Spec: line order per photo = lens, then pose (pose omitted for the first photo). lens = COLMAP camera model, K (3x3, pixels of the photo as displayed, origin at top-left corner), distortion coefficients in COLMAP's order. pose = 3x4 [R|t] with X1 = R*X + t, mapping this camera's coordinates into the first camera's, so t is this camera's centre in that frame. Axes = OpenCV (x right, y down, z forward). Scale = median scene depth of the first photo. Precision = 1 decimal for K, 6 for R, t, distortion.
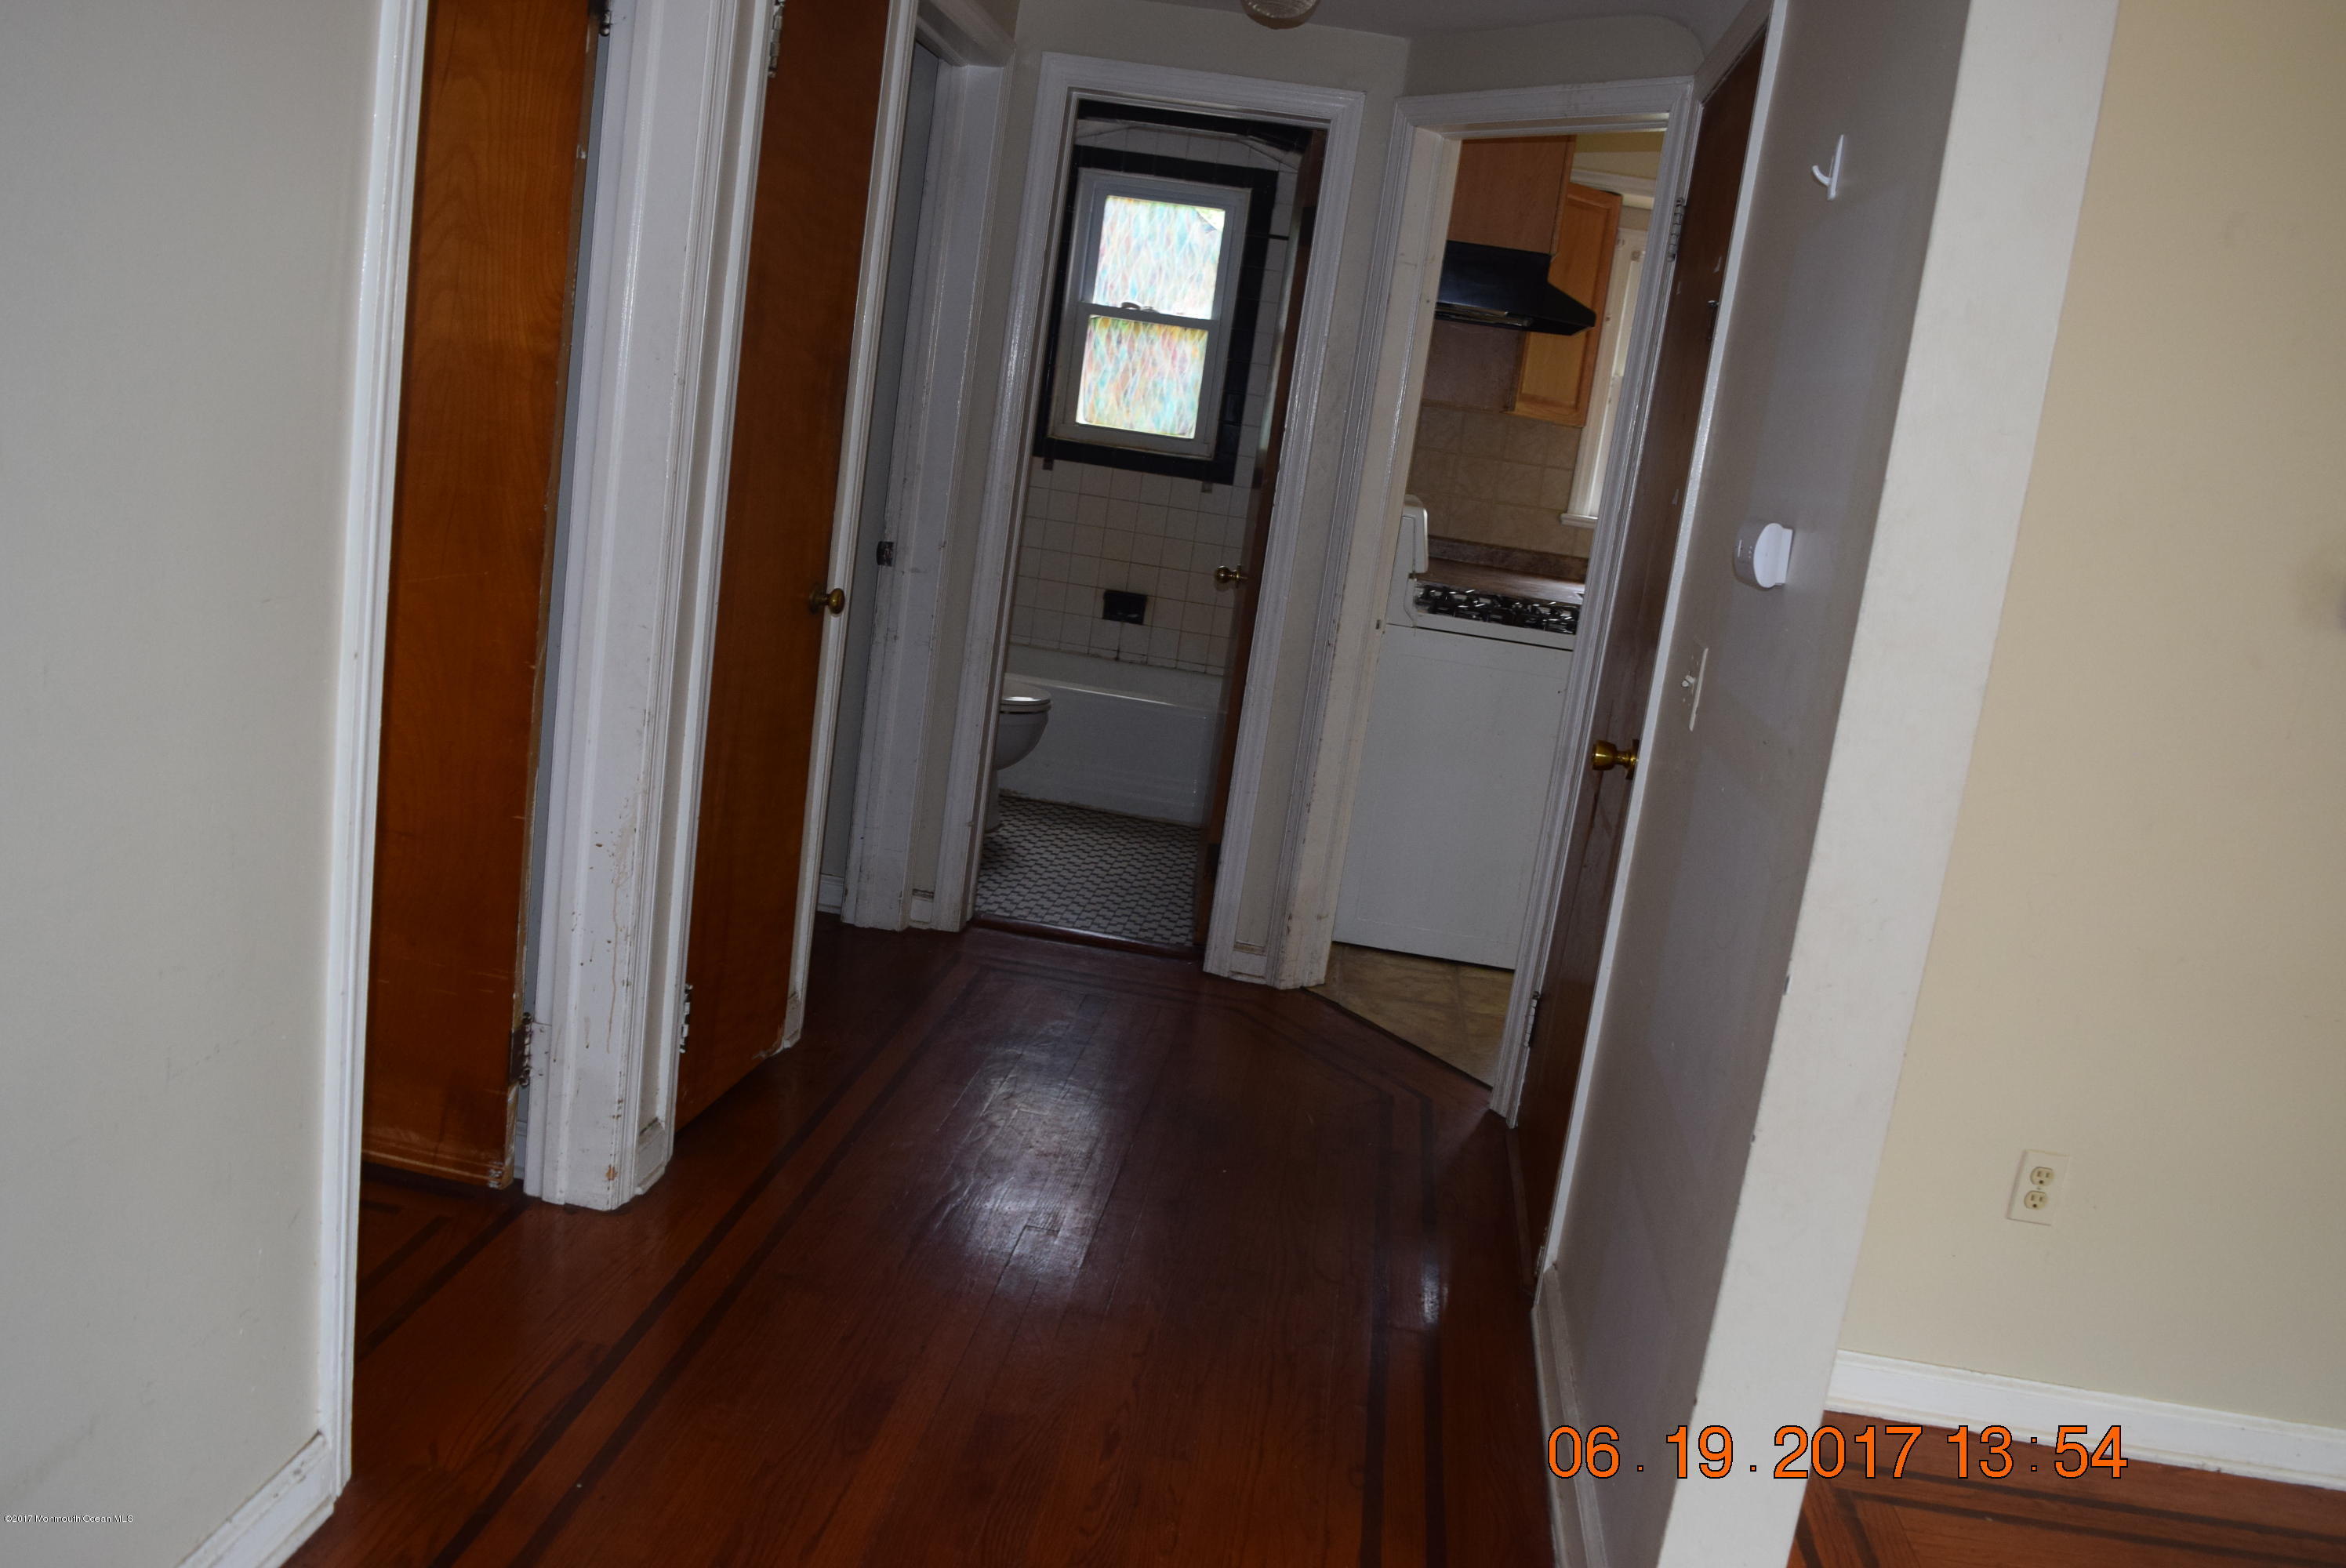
lens RADIAL K [[1866.2, 0, 1173.0], [0, 1866.2, 784.0], [0, 0, 1]] dist [-0.092131, 0.011296]
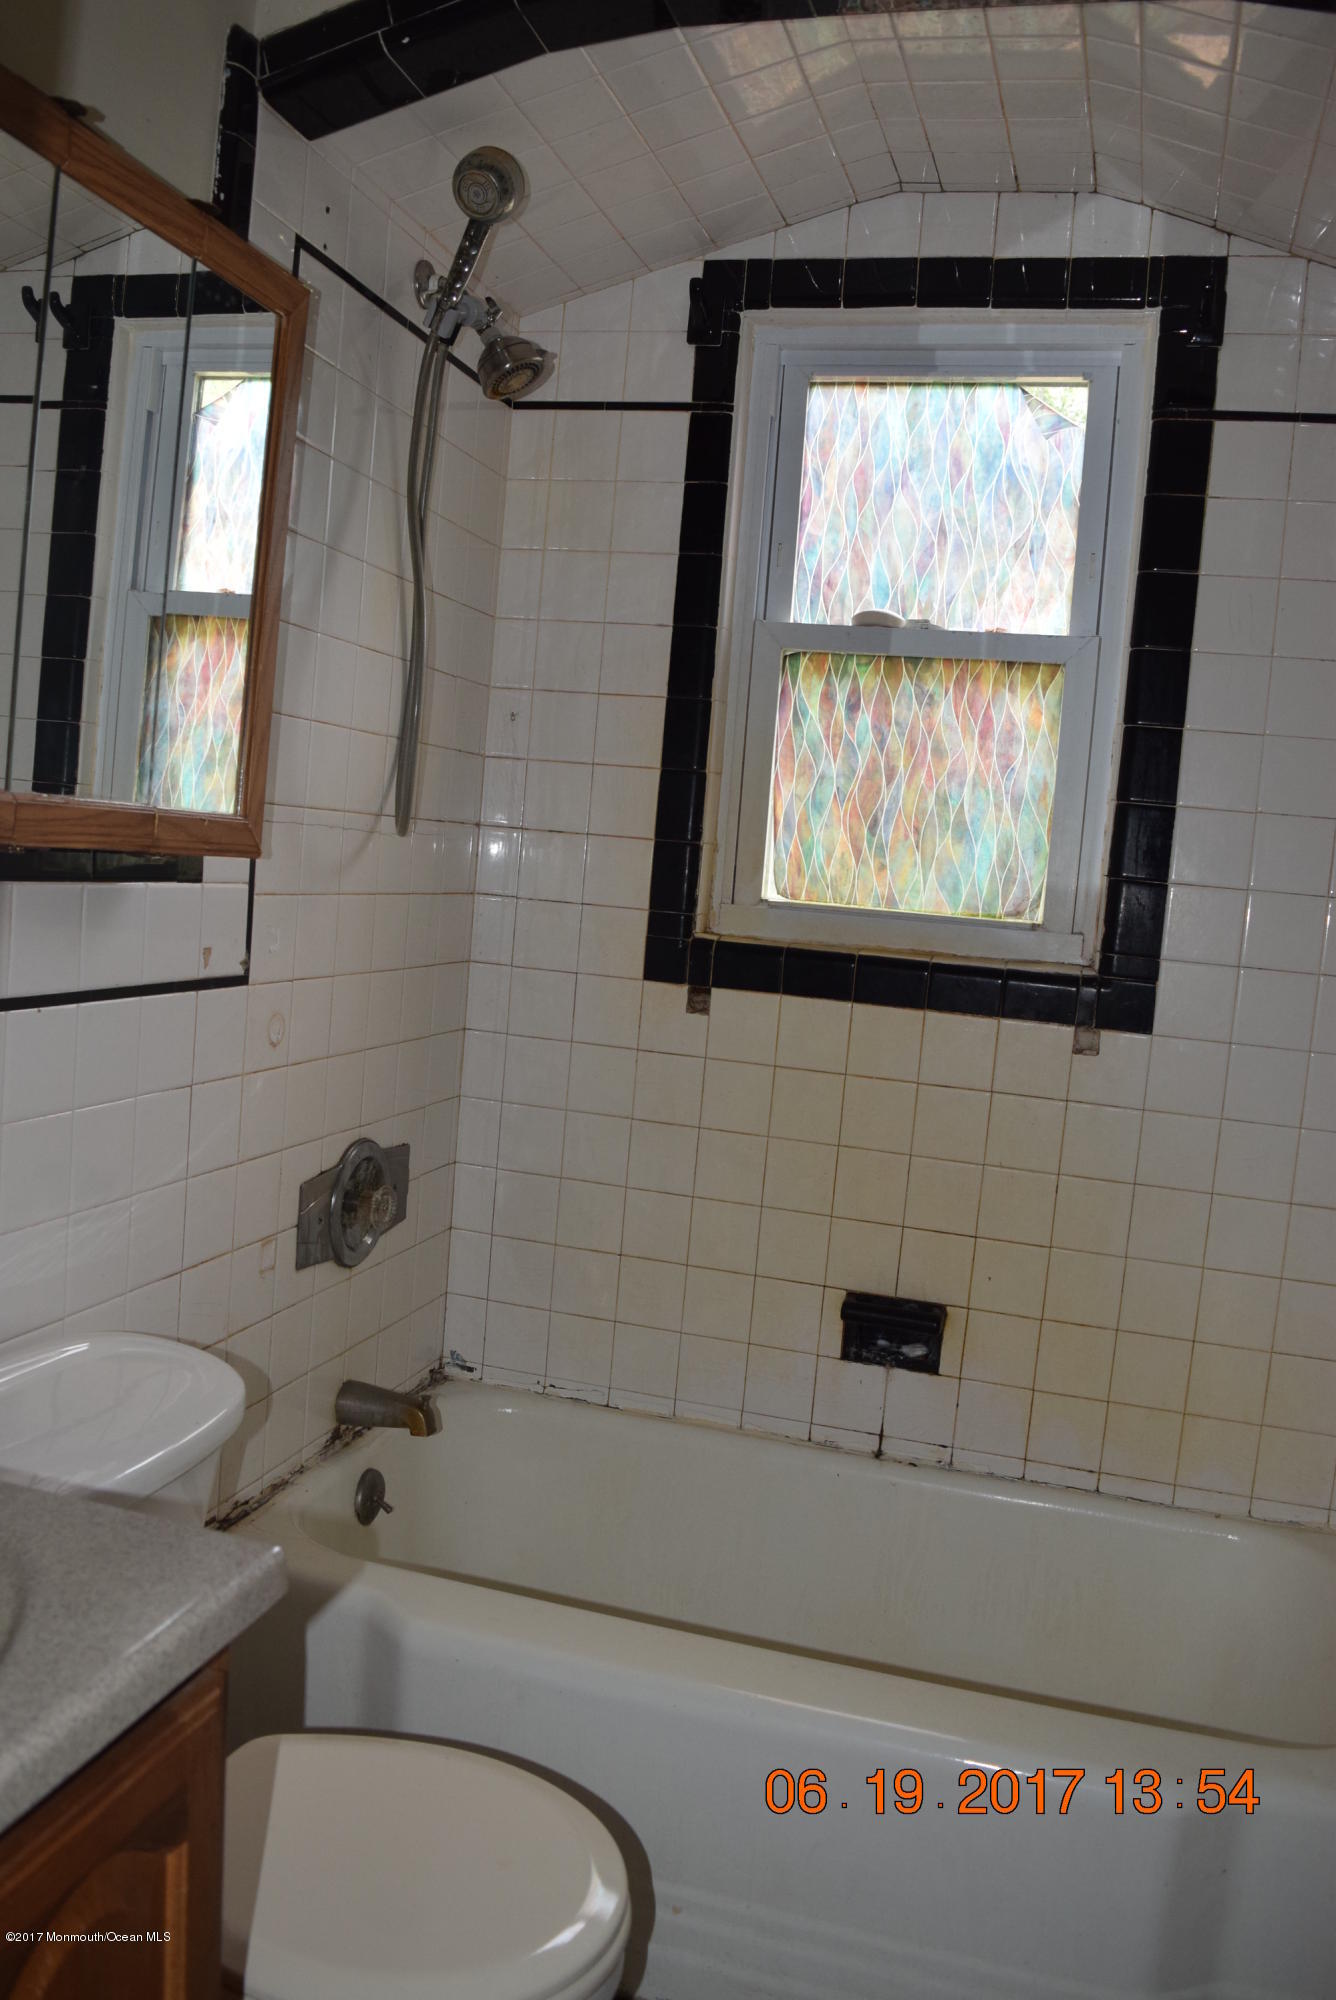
lens RADIAL K [[1591.1, 0, 668.0], [0, 1591.1, 1000.0], [0, 0, 1]] dist [-0.092131, 0.011296]
pose [[0.987899, -0.044782, -0.148492, -0.019995], [0.021658, 0.987860, -0.153832, -0.117049], [0.153578, 0.148755, 0.976876, 0.649274]]
